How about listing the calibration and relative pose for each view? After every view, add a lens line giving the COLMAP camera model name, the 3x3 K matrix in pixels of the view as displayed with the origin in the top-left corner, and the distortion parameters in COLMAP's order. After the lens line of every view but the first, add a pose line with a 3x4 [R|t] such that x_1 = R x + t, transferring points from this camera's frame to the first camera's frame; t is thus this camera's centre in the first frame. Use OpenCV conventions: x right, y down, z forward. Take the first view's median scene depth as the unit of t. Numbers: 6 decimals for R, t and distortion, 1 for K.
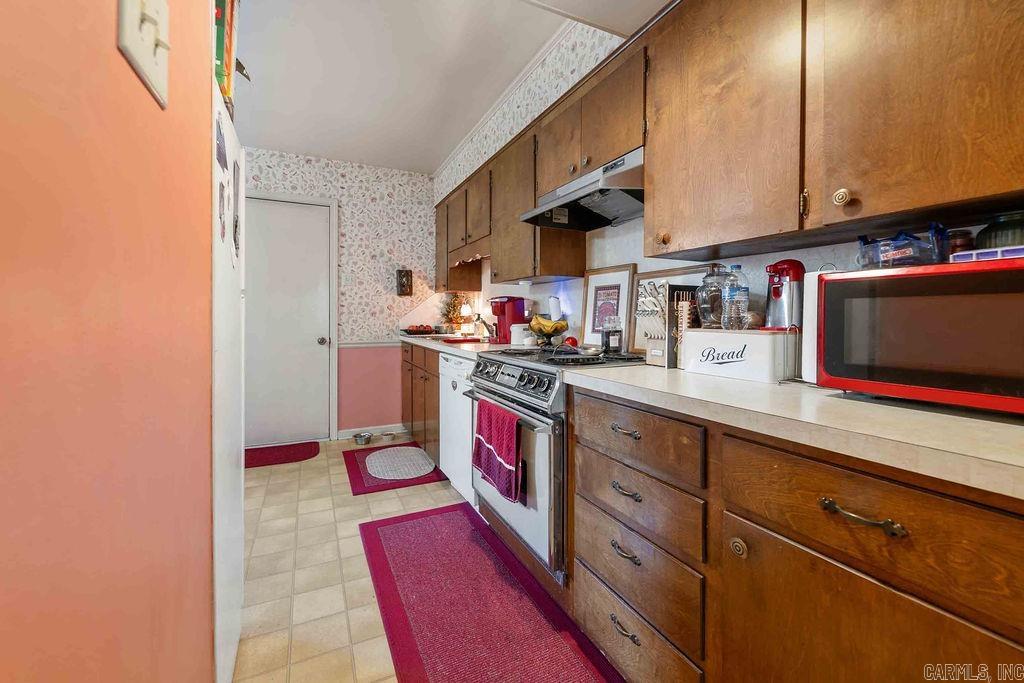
lens RADIAL K [[424.8, 0, 517.5], [0, 424.8, 319.6], [0, 0, 1]] dist [-0.000189, -0.000708]
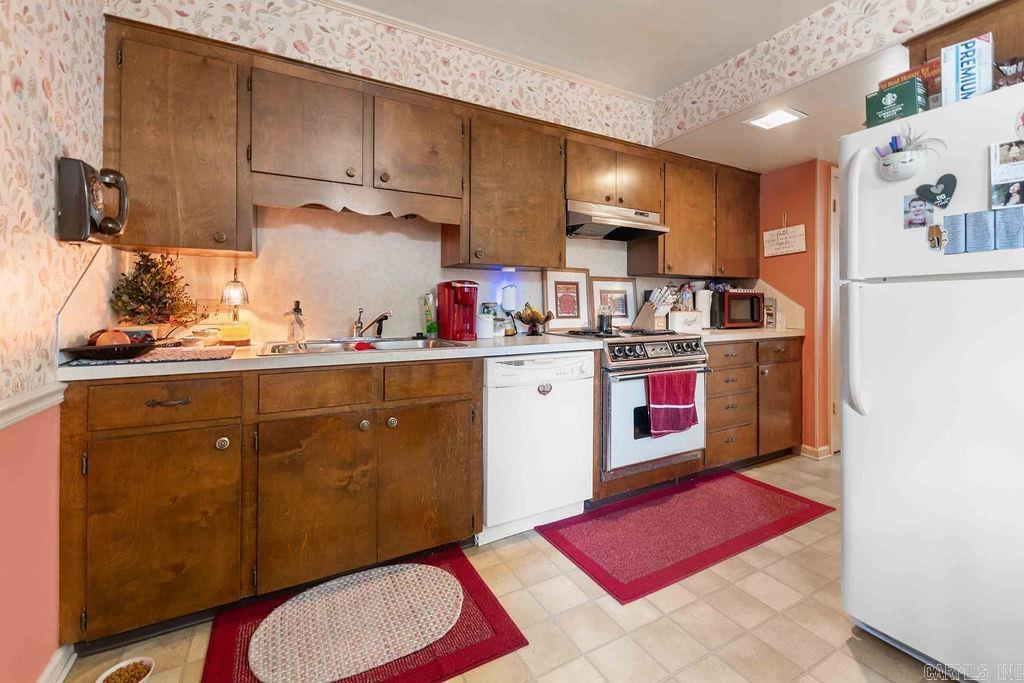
lens RADIAL K [[424.8, 0, 509.8], [0, 424.8, 305.2], [0, 0, 1]] dist [-0.000189, -0.000708]
pose [[-0.039247, 0.000783, 0.999229, -1.136261], [0.009056, 0.999959, -0.000428, -0.009754], [-0.999188, 0.009032, -0.039253, 1.291551]]
